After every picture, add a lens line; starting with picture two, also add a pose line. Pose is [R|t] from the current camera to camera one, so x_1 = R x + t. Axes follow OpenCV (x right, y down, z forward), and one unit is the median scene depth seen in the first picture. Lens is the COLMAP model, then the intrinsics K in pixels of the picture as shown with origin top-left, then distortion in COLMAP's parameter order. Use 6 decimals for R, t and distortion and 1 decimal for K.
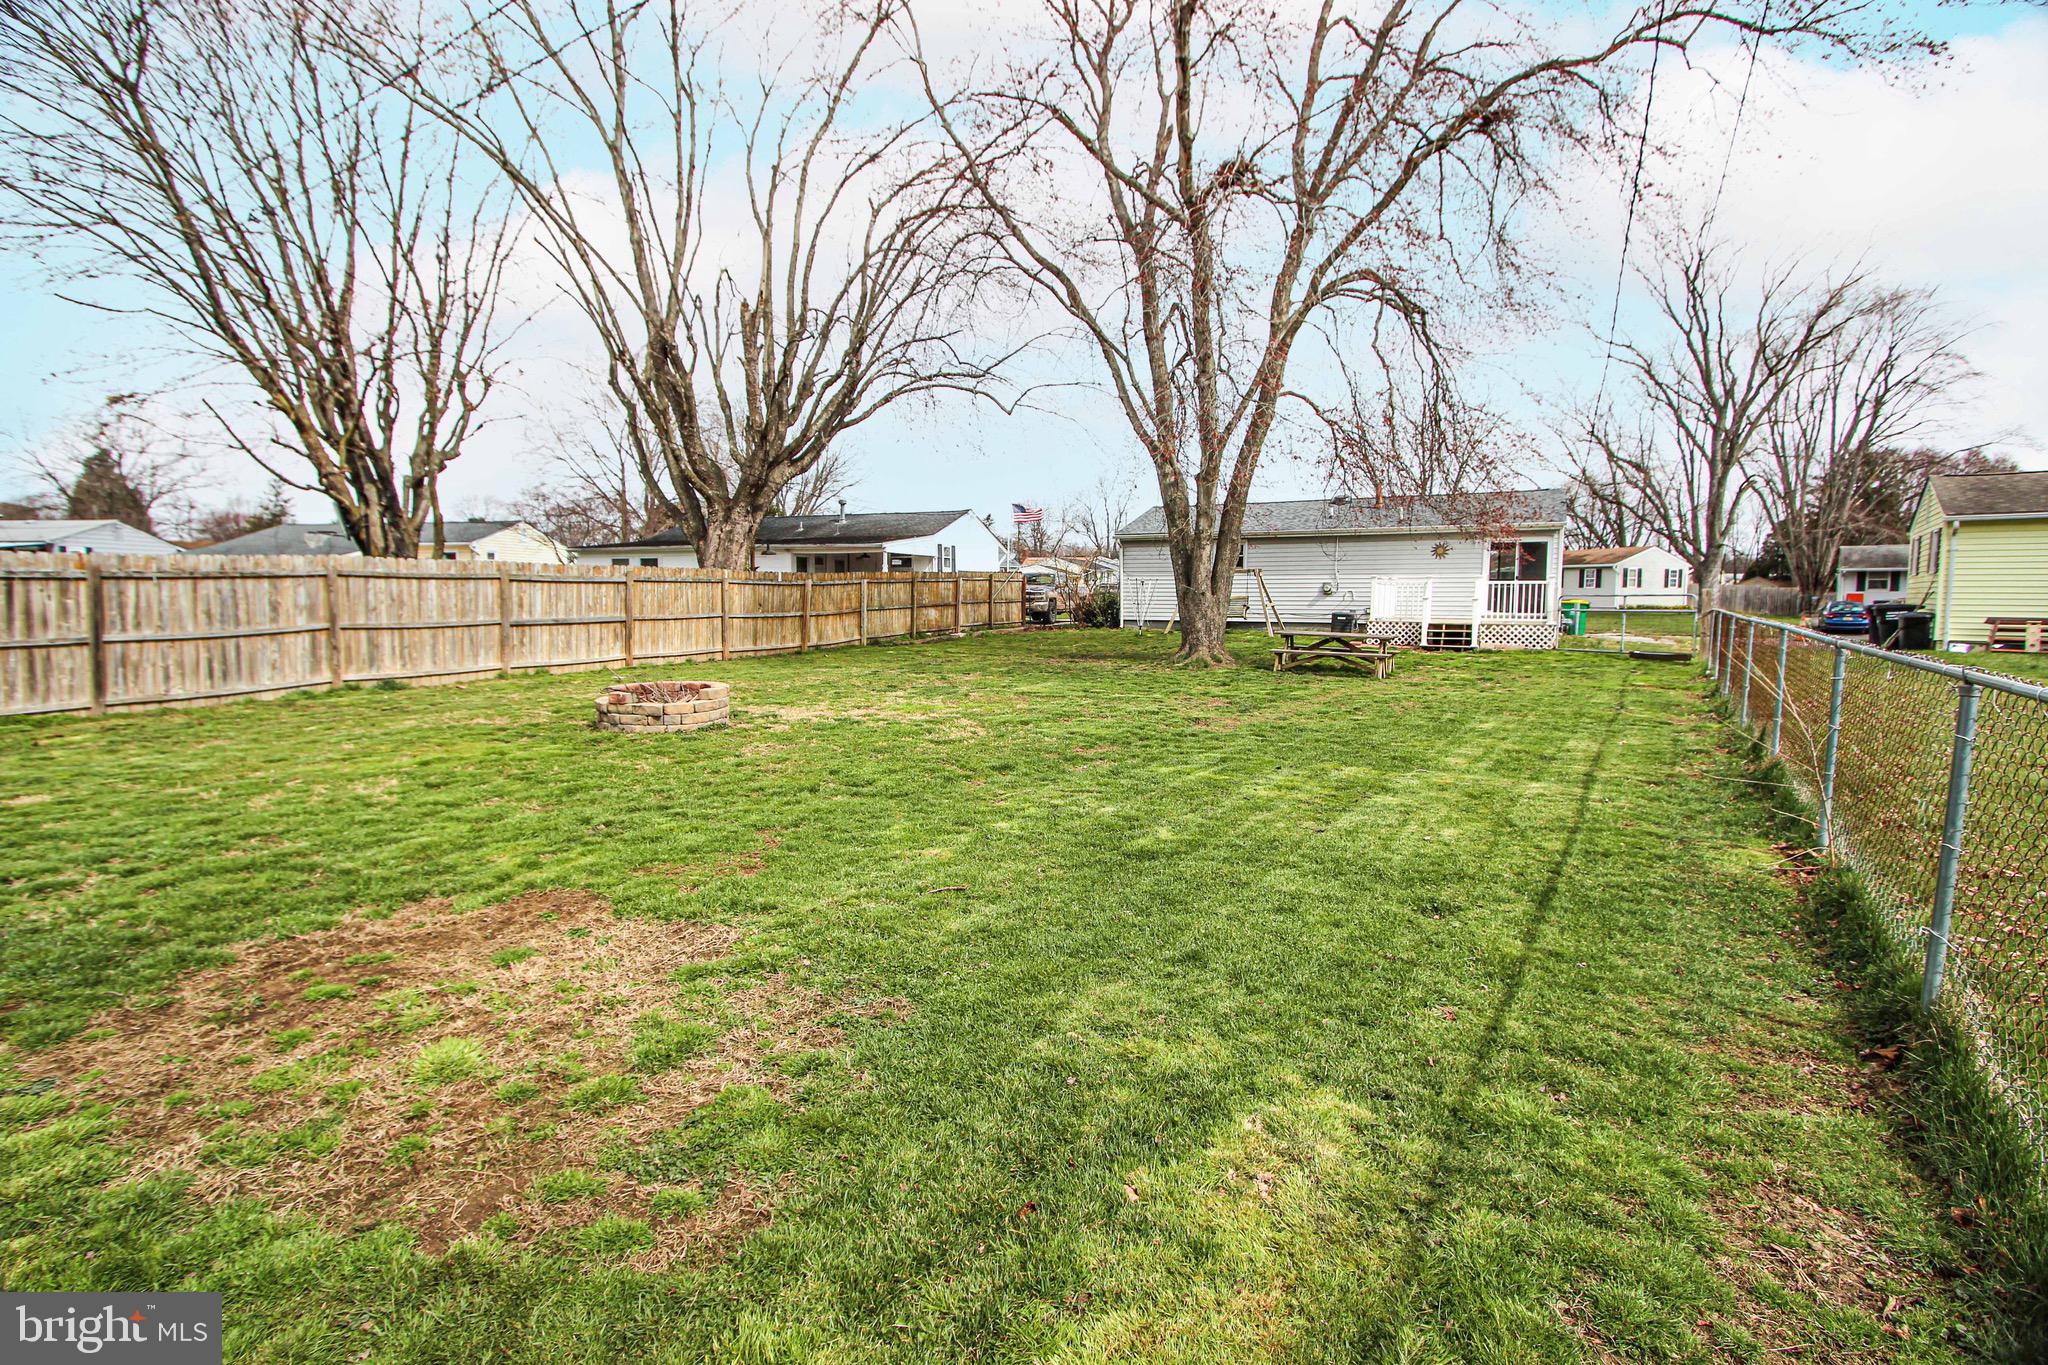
lens RADIAL K [[959.5, 0, 1024.0], [0, 959.5, 682.5], [0, 0, 1]] dist [-0.000844, 0.001111]
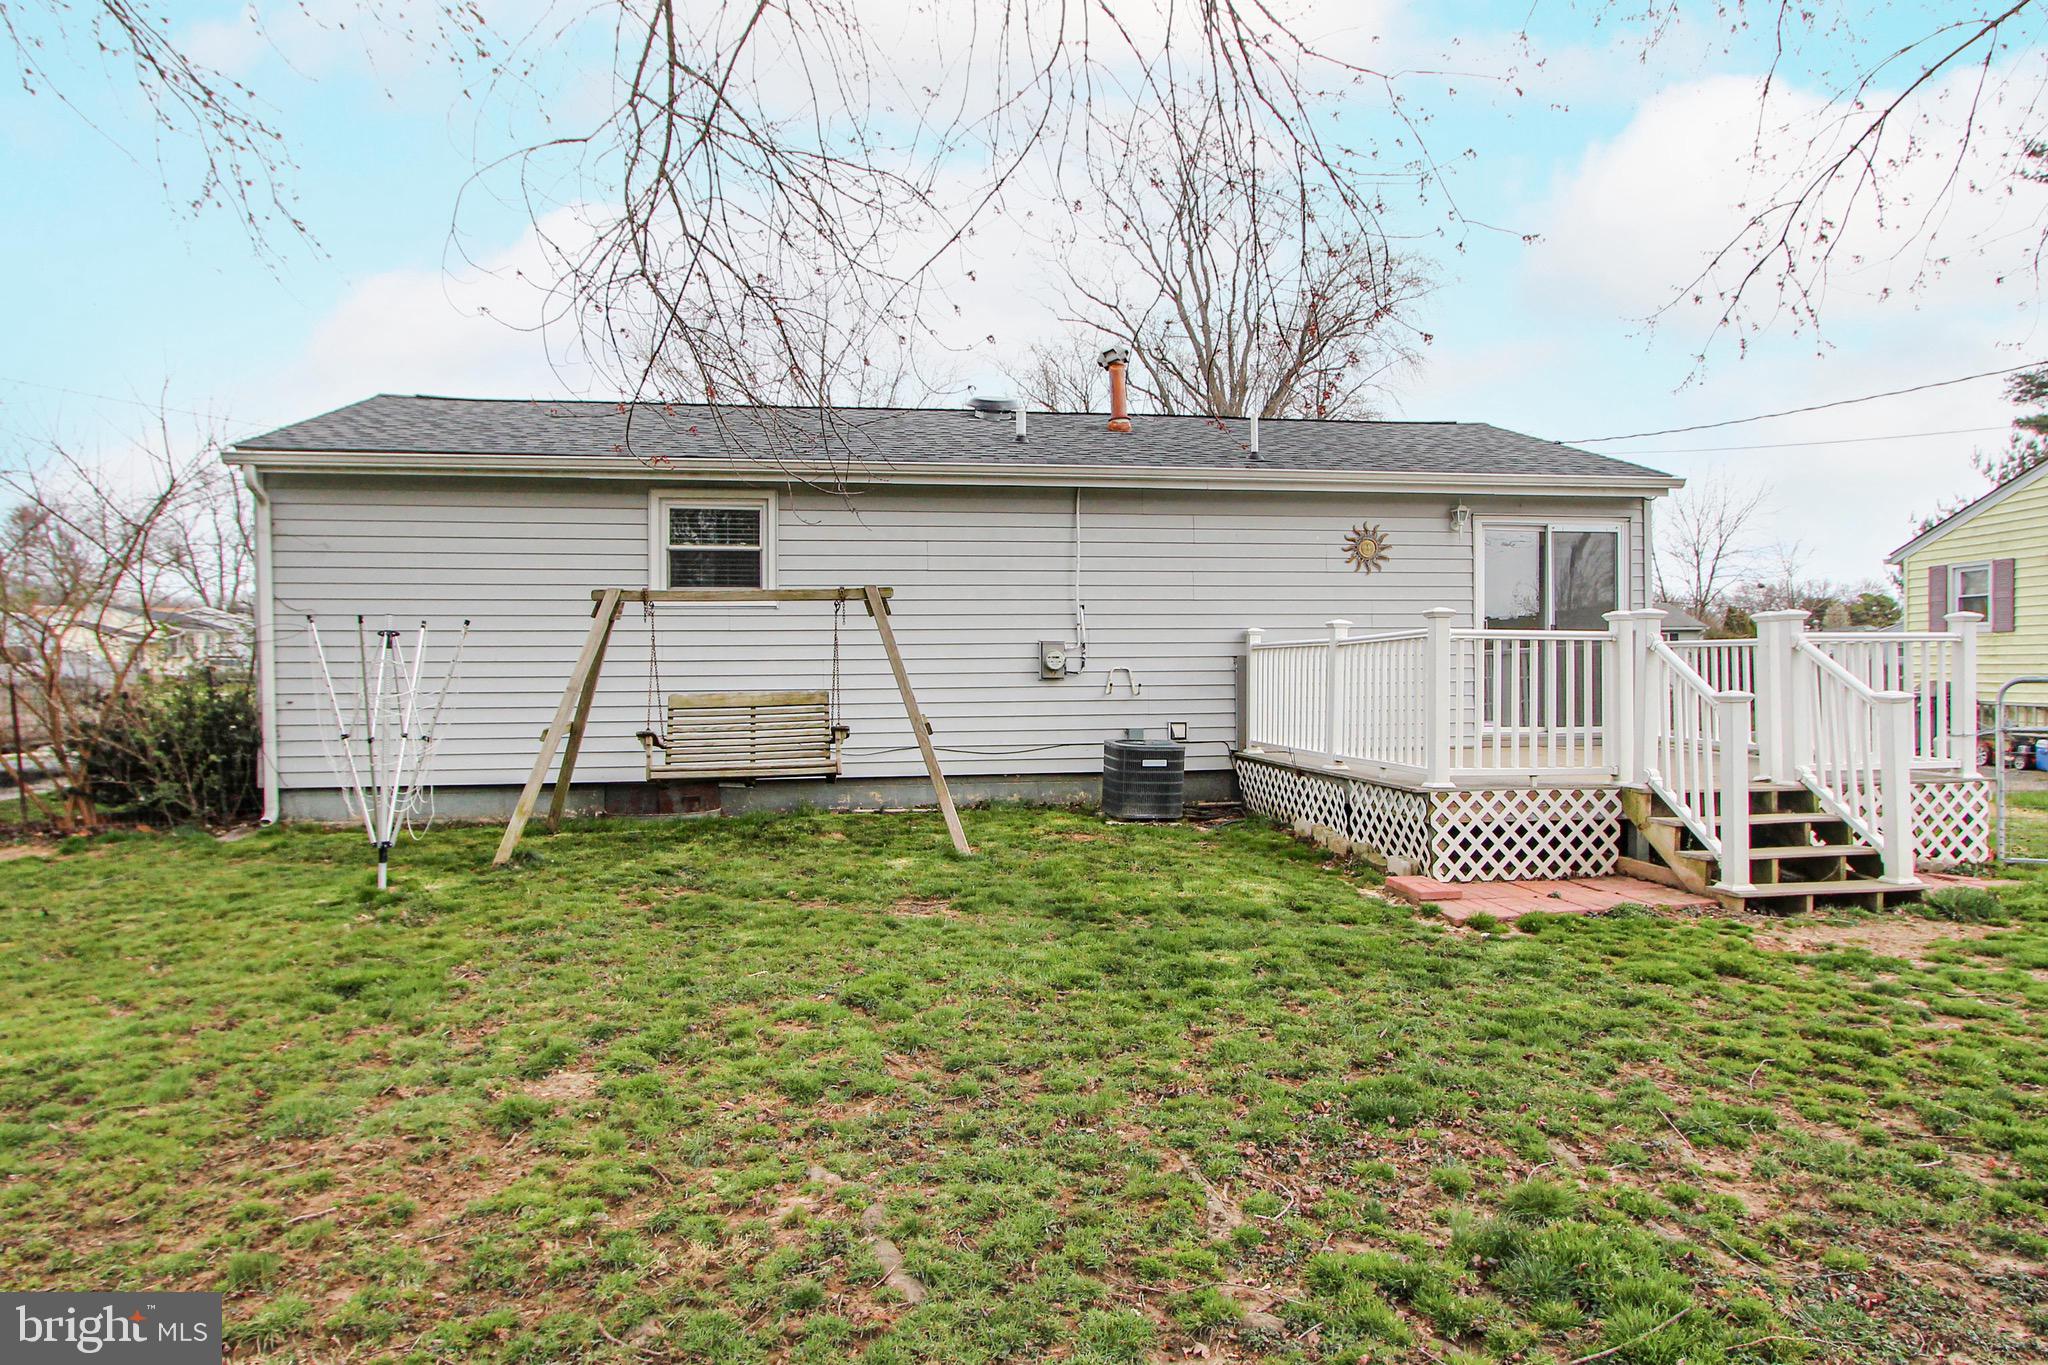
lens RADIAL K [[959.5, 0, 1024.0], [0, 959.5, 682.5], [0, 0, 1]] dist [-0.000844, 0.001111]
pose [[0.737918, -0.052336, 0.672858, 0.095760], [0.079379, 0.996799, -0.009522, -0.092336], [-0.670206, 0.060438, 0.739710, 0.804231]]
